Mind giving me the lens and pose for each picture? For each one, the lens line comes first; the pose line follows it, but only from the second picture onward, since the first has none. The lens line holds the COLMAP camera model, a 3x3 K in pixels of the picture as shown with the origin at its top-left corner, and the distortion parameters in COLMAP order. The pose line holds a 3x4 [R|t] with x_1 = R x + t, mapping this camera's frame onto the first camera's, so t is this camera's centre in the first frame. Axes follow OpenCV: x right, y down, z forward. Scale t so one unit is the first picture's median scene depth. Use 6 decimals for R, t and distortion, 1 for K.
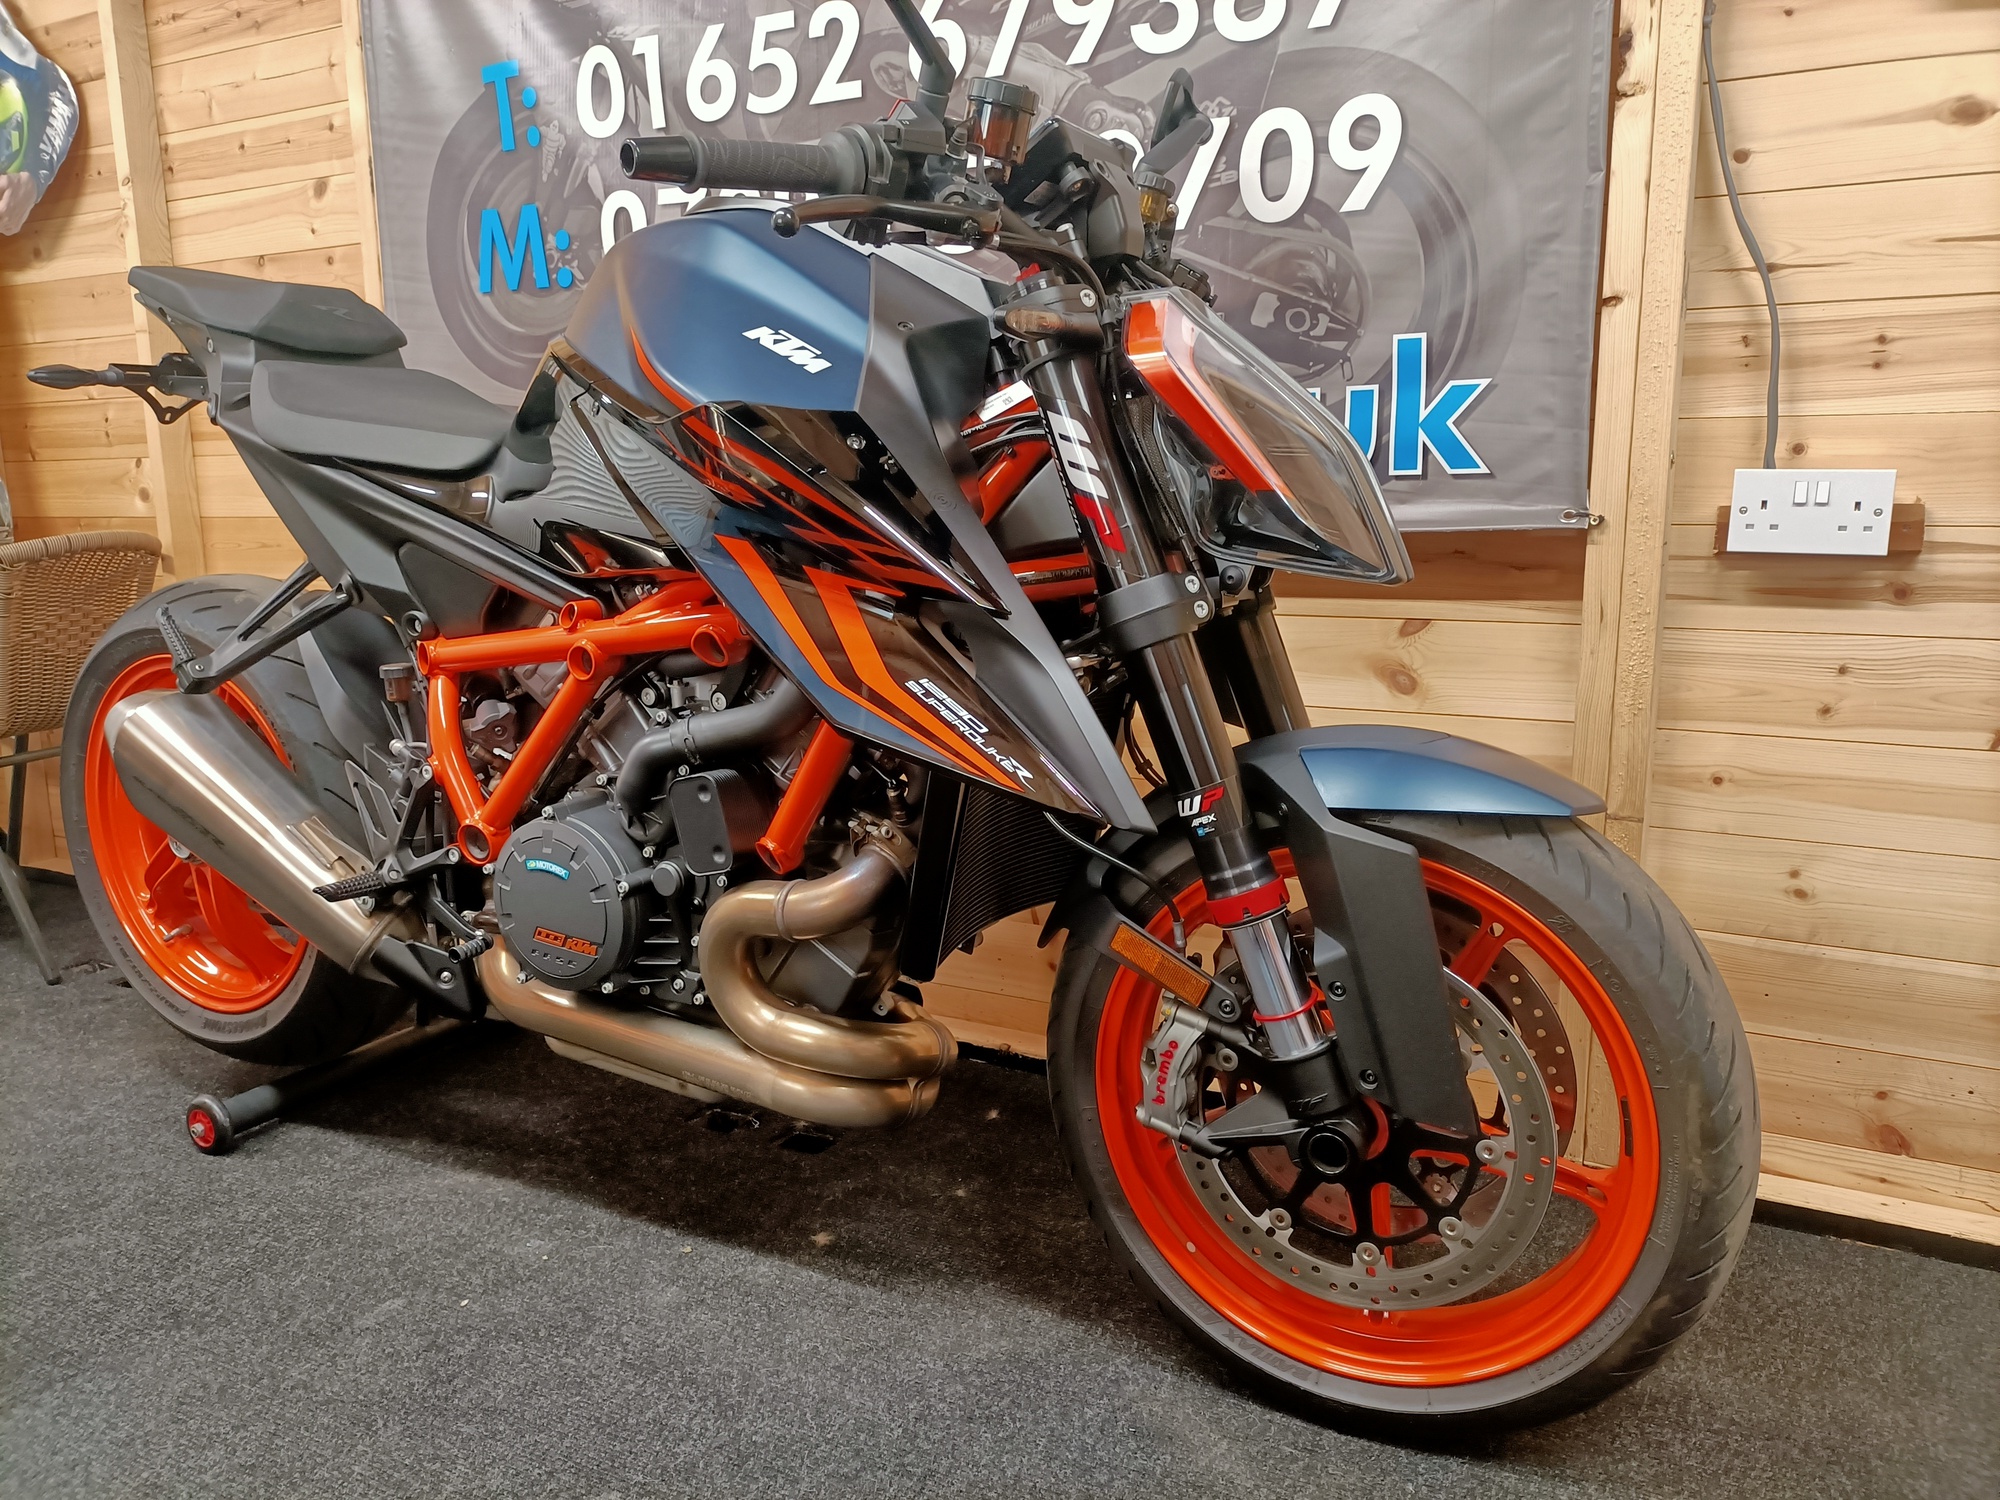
lens RADIAL K [[1514.7, 0, 1004.9], [0, 1514.7, 763.4], [0, 0, 1]] dist [0.013705, -0.022767]
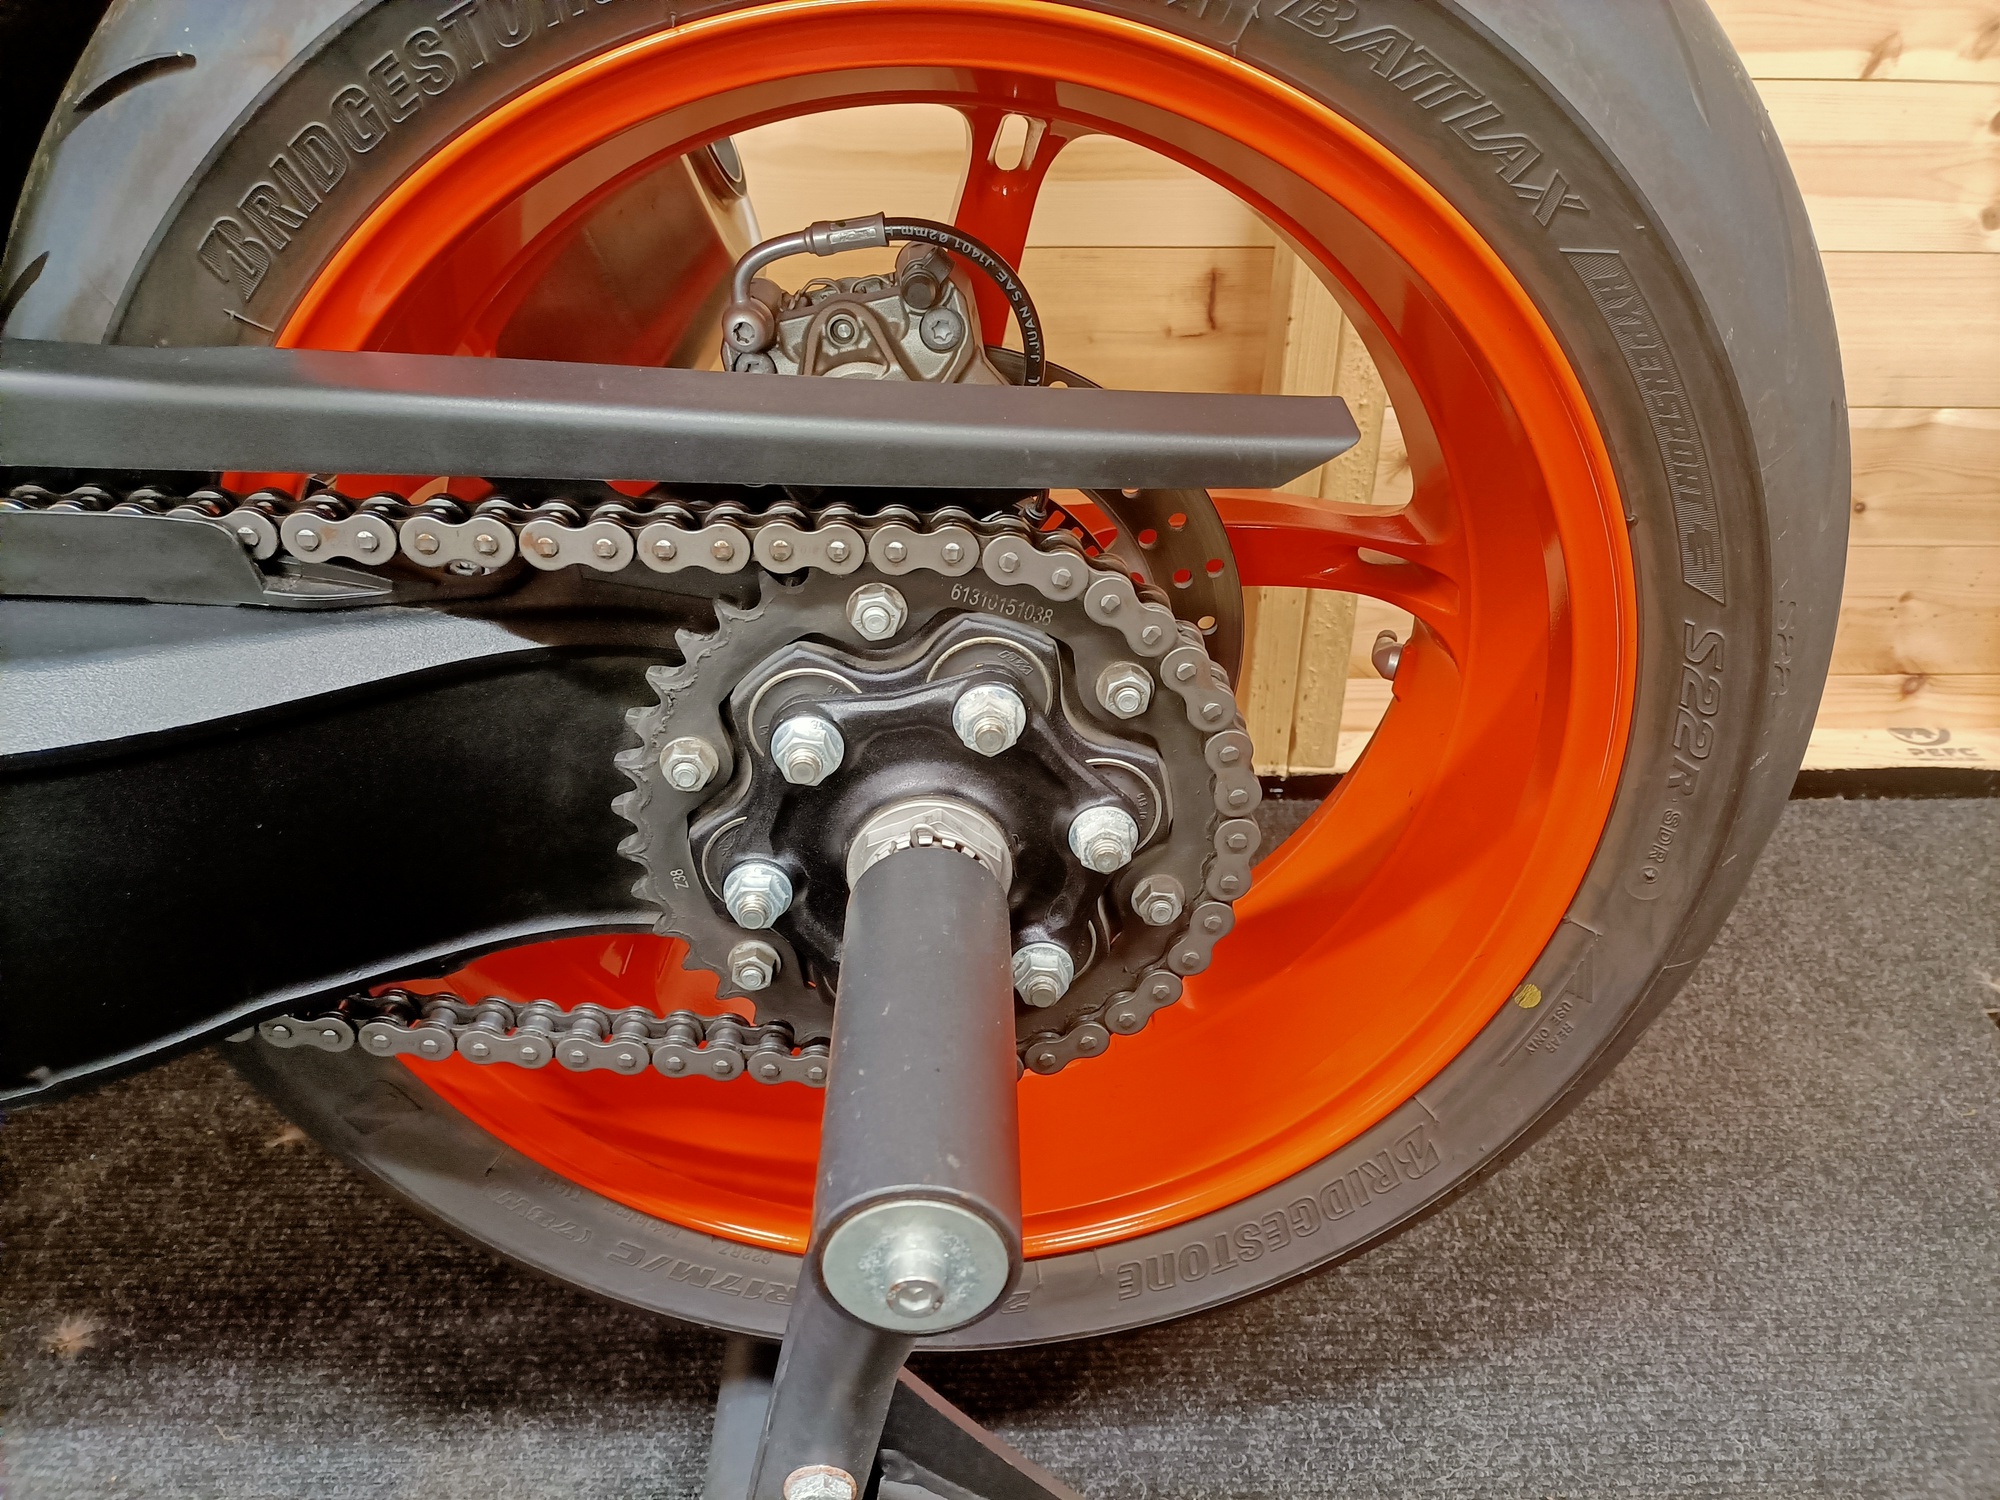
lens RADIAL K [[1504.8, 0, 1002.1], [0, 1504.8, 763.7], [0, 0, 1]] dist [0.035412, -0.053249]
pose [[0.865104, -0.229973, 0.445767, -0.041675], [0.076431, 0.938763, 0.335980, 0.019175], [-0.495736, -0.256587, 0.829704, 0.530683]]
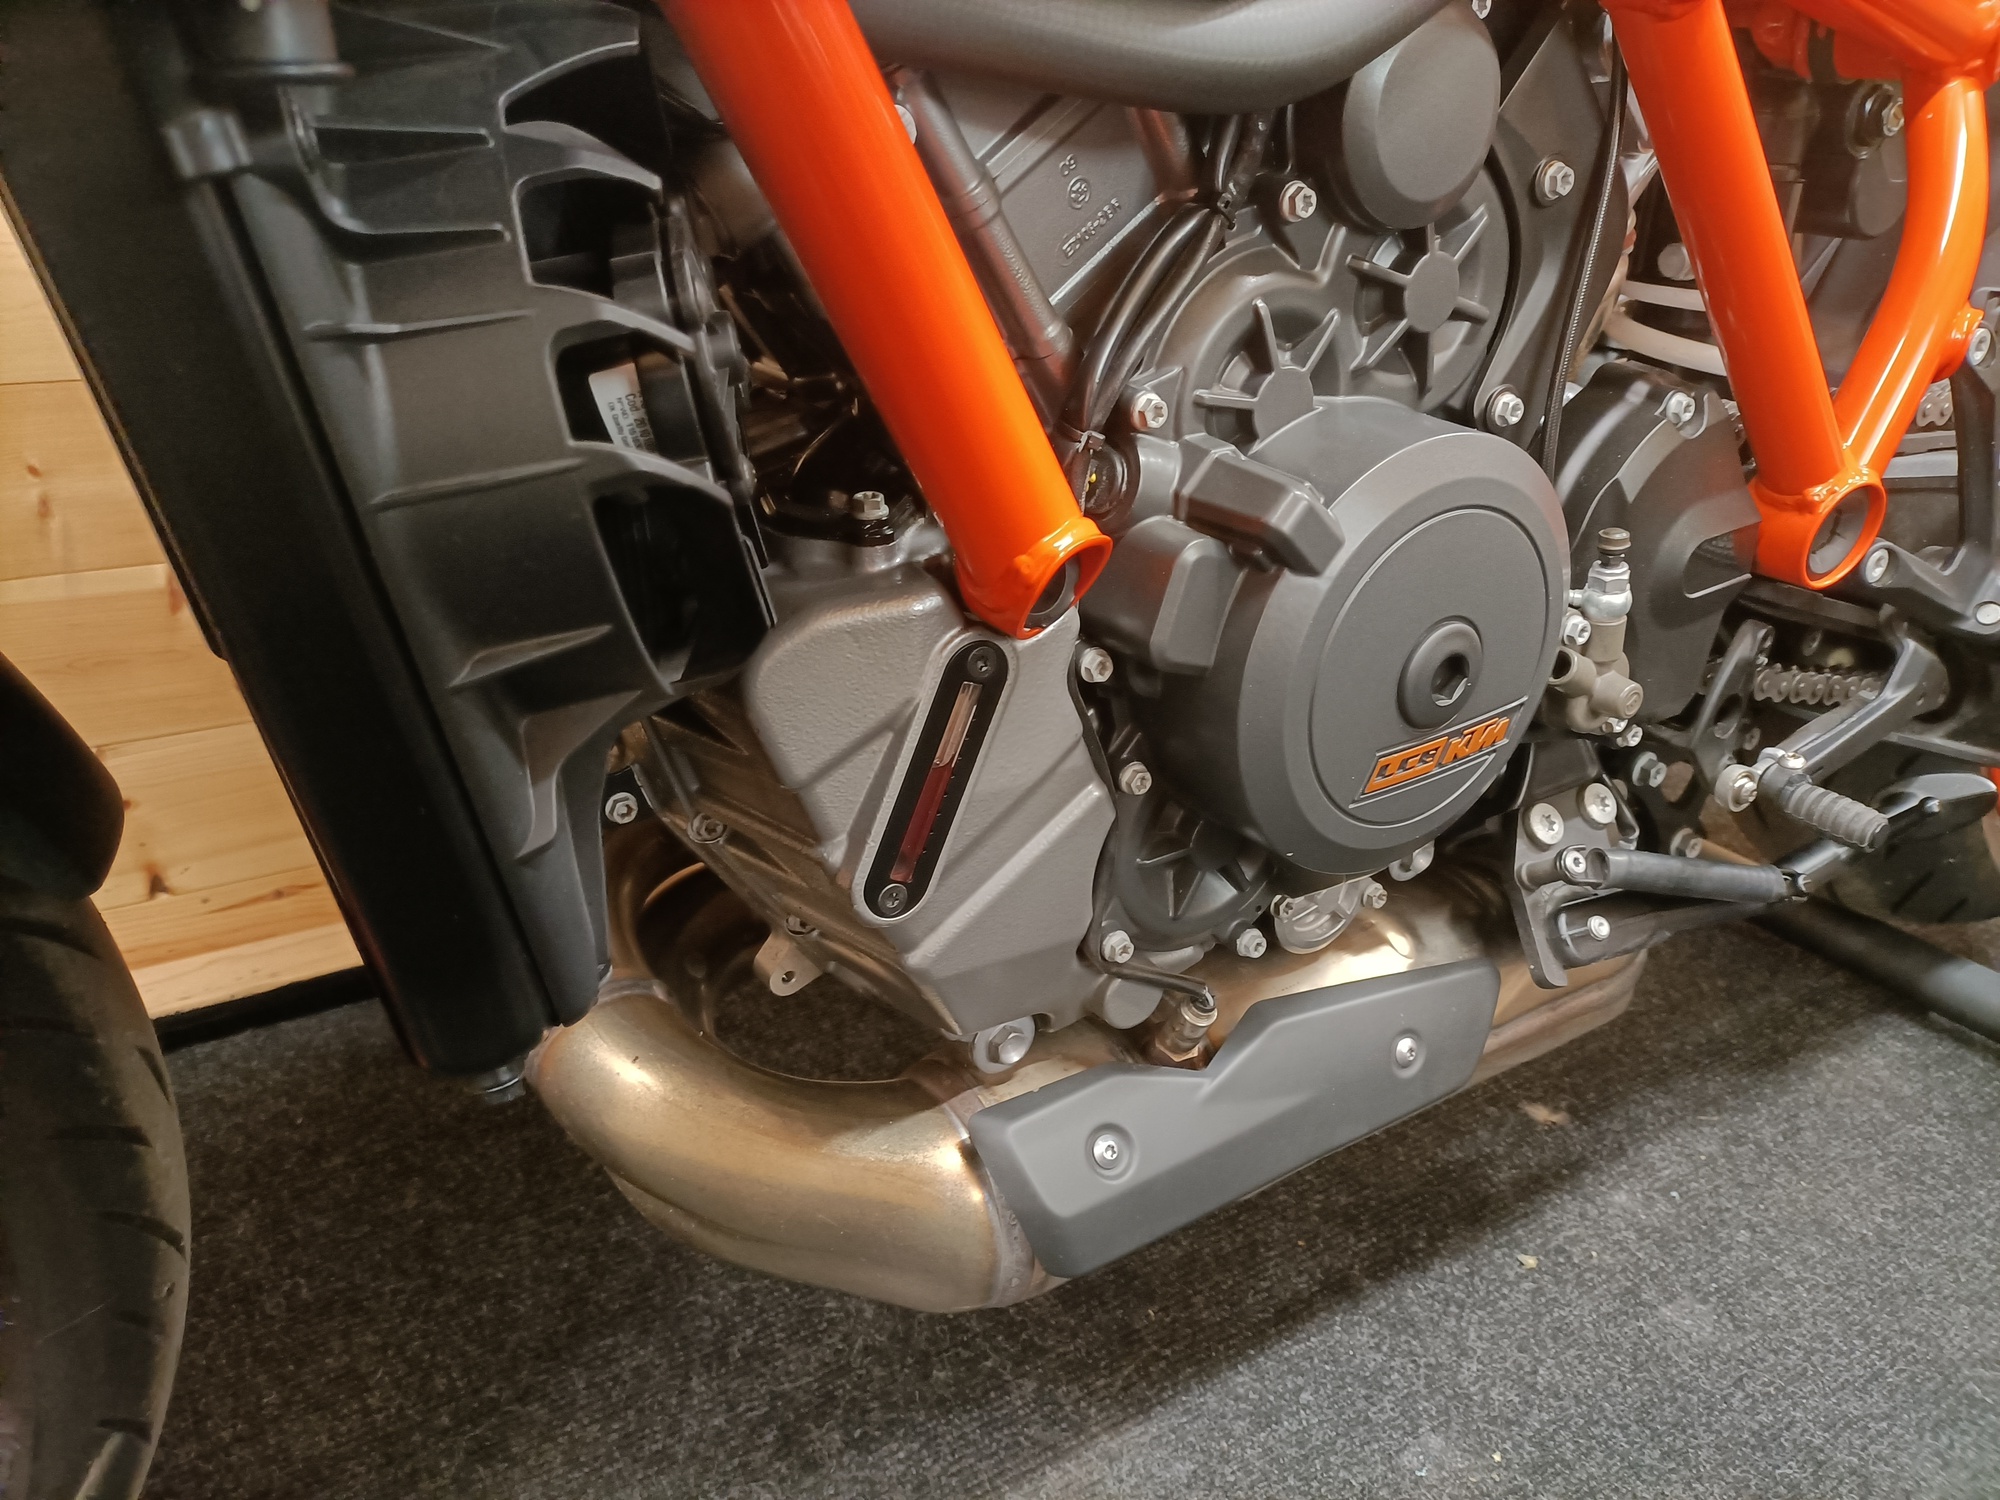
lens RADIAL K [[1503.5, 0, 1000.0], [0, 1503.5, 775.8], [0, 0, 1]] dist [0.008021, -0.010197]
pose [[0.465864, -0.337551, 0.817942, -0.667589], [0.117271, 0.939778, 0.321038, -0.028616], [-0.877051, -0.053639, 0.477394, 0.919456]]
